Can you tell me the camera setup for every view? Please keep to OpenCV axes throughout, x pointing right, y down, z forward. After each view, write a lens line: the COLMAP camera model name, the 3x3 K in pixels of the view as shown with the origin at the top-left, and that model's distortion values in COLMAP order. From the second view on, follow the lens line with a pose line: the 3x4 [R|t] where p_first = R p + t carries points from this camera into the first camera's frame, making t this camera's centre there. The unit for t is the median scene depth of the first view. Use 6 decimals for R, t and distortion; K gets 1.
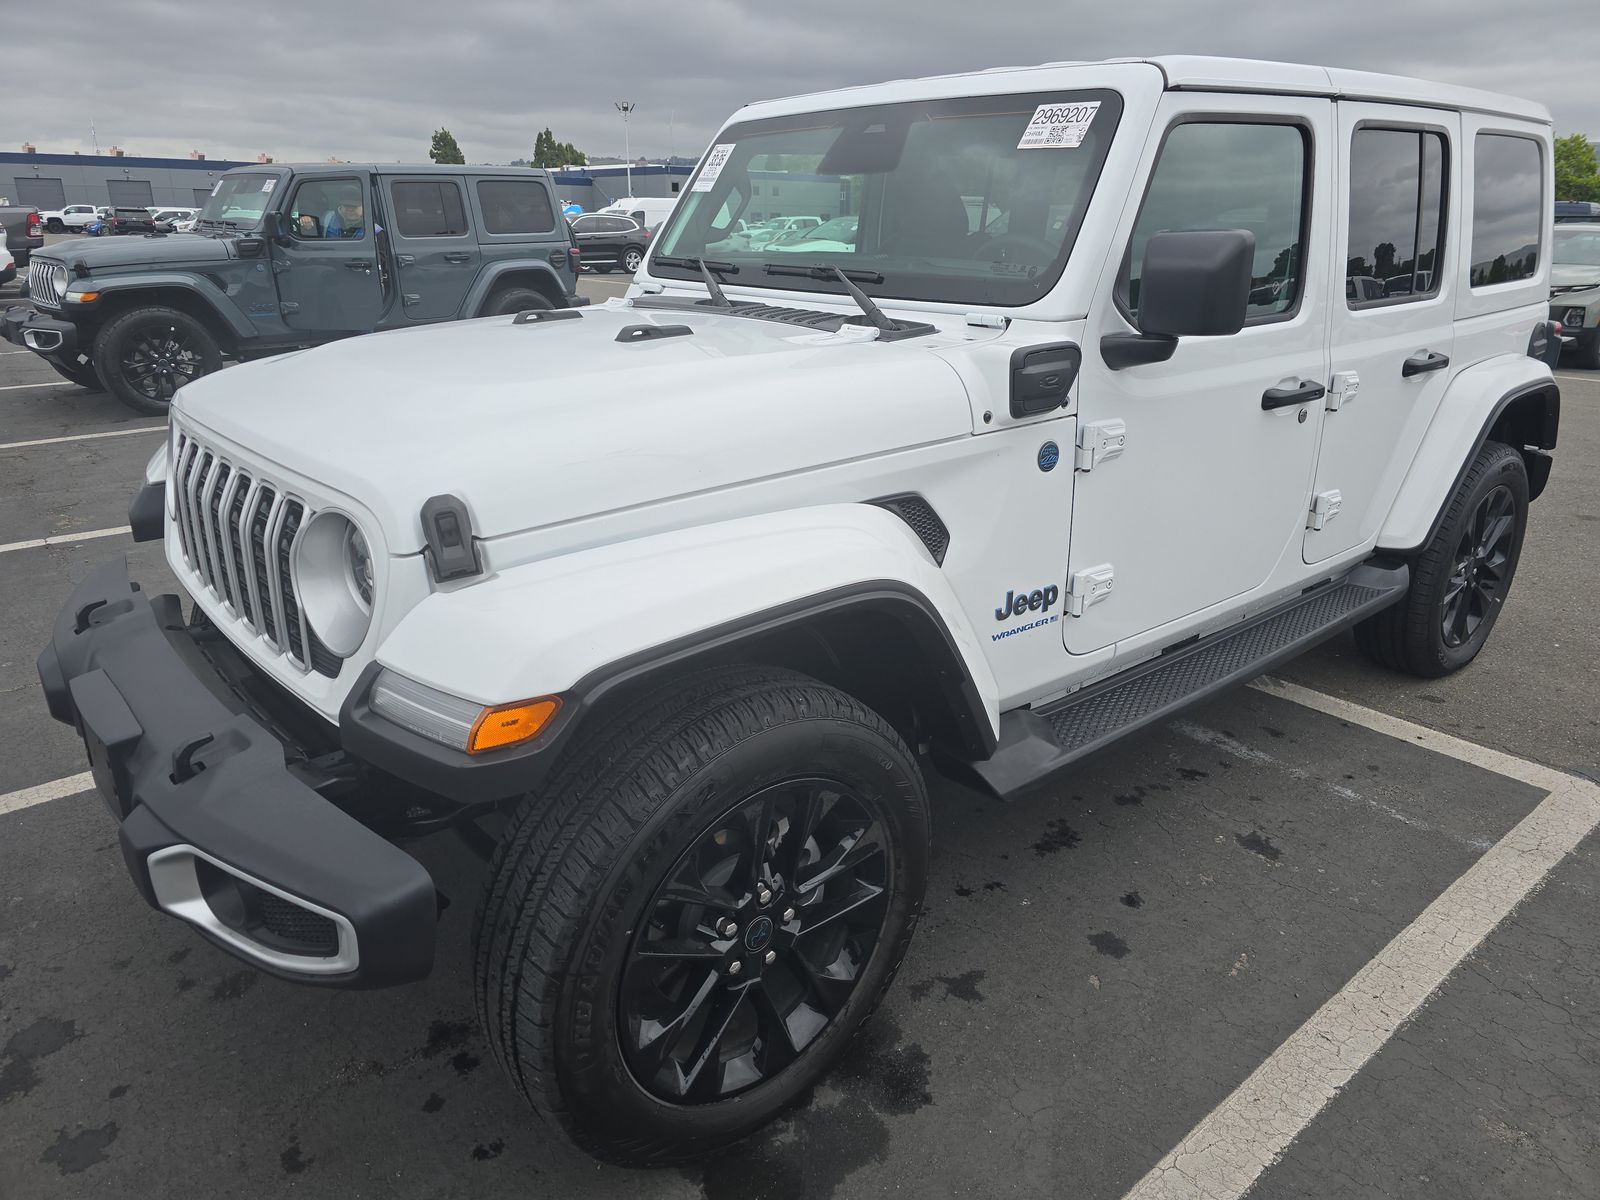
lens RADIAL K [[1088.3, 0, 814.5], [0, 1088.3, 596.9], [0, 0, 1]] dist [-0.001306, 0.001441]
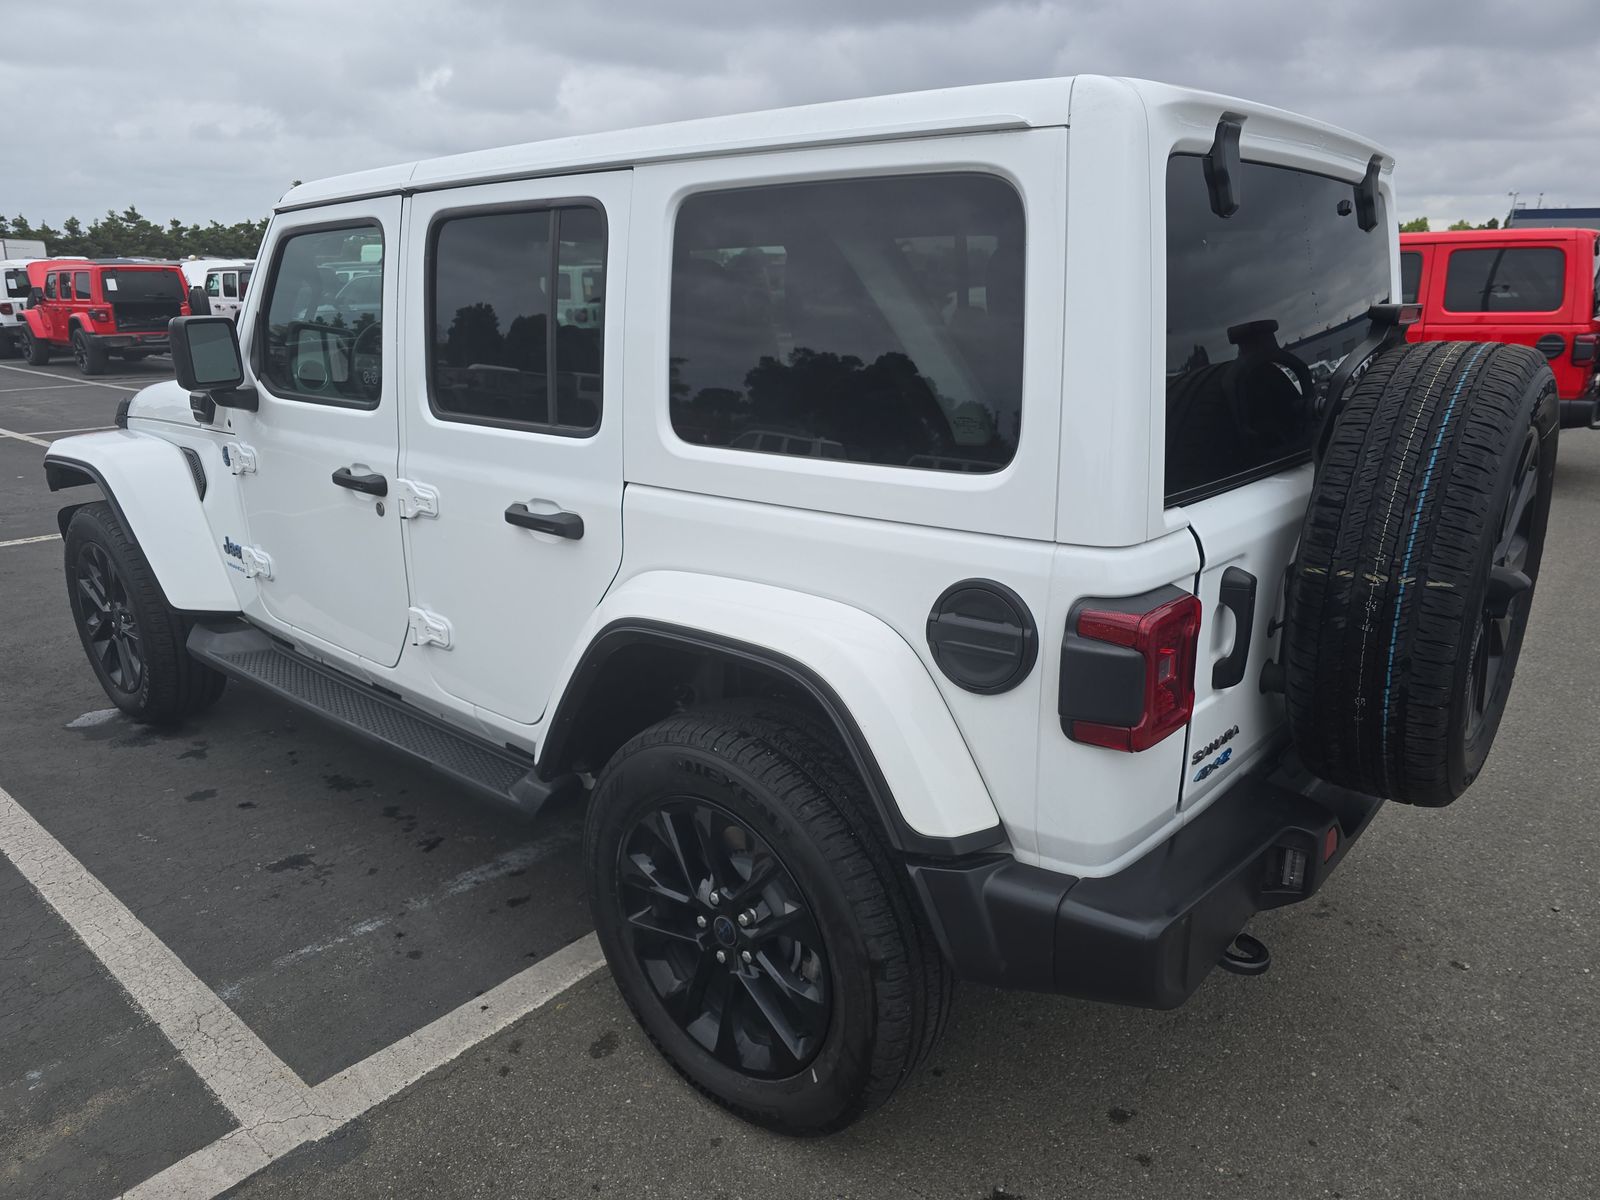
lens RADIAL K [[1088.3, 0, 814.5], [0, 1088.3, 596.9], [0, 0, 1]] dist [-0.001306, 0.001441]
pose [[0.160807, 0.269104, -0.949592, 1.512646], [-0.334955, 0.919893, 0.203966, -0.437862], [0.928411, 0.285271, 0.238062, 1.181548]]
